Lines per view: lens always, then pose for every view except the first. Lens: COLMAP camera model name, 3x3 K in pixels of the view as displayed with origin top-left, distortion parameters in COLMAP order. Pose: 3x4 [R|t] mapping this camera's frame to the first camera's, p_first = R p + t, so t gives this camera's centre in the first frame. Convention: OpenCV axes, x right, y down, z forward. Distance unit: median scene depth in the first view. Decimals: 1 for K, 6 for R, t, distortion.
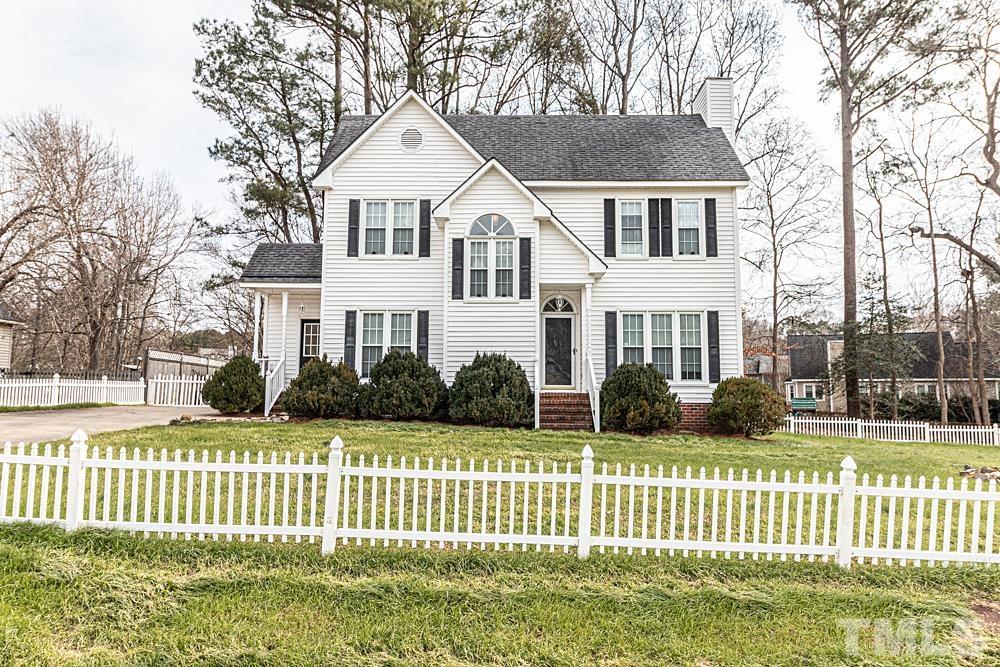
lens RADIAL K [[701.7, 0, 499.1], [0, 701.7, 316.0], [0, 0, 1]] dist [0.015642, 0.000759]
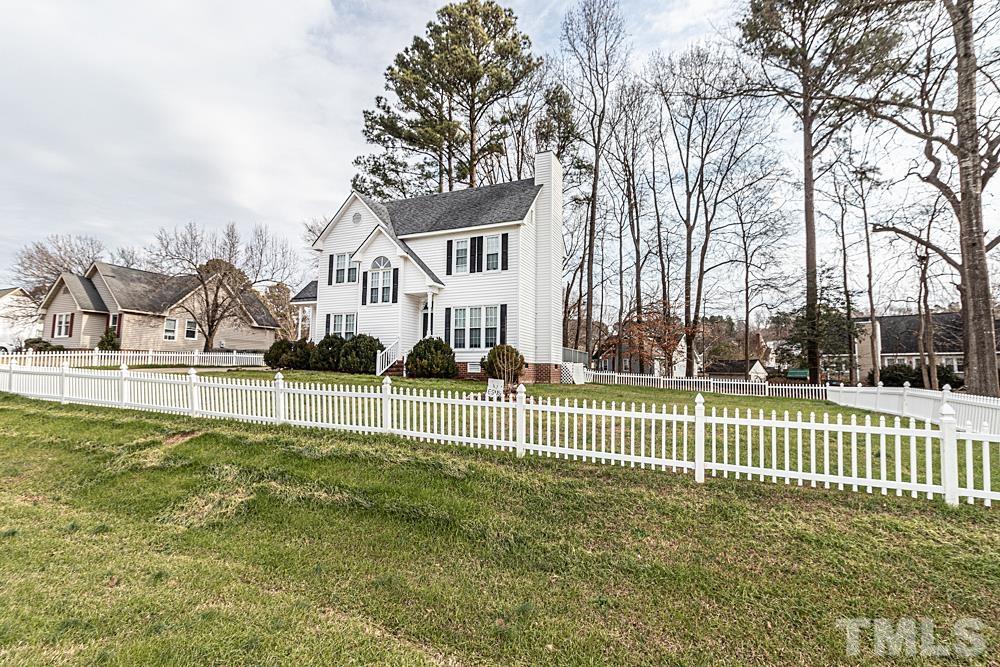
lens RADIAL K [[456.1, 0, 514.8], [0, 456.1, 360.0], [0, 0, 1]] dist [0.000866, -0.000557]
pose [[0.926573, -0.007183, -0.376046, 0.716640], [0.043449, 0.995168, 0.088049, 0.029329], [0.373596, -0.097922, 0.922408, 0.023475]]
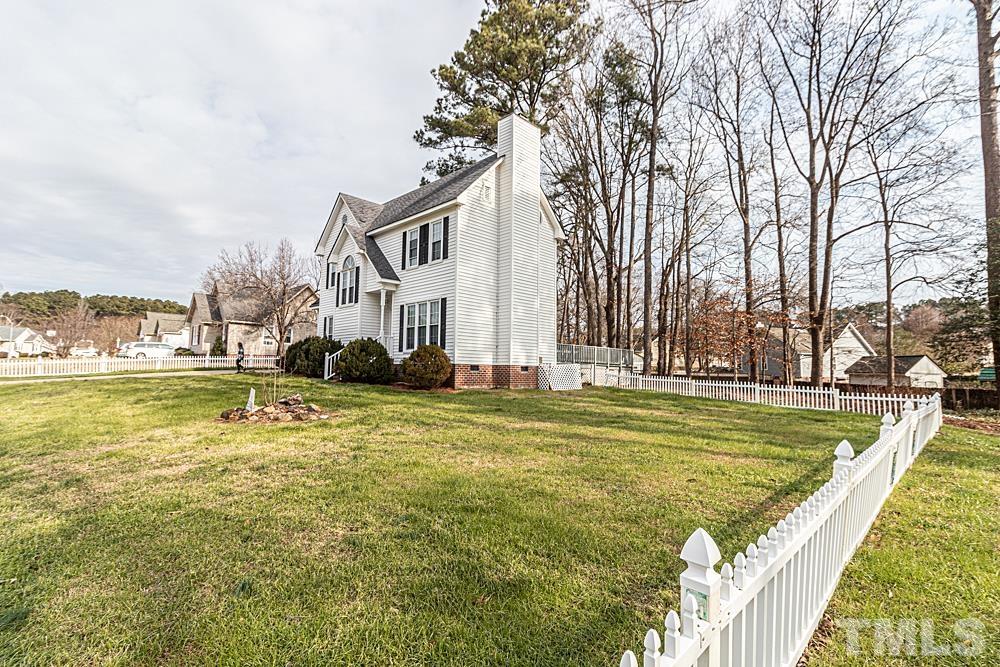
lens RADIAL K [[456.1, 0, 514.8], [0, 456.1, 360.0], [0, 0, 1]] dist [0.000866, -0.000557]
pose [[0.737532, -0.013646, -0.675174, 1.021429], [0.081685, 0.994258, 0.069135, 0.065126], [0.670353, -0.106140, 0.734412, 0.398500]]
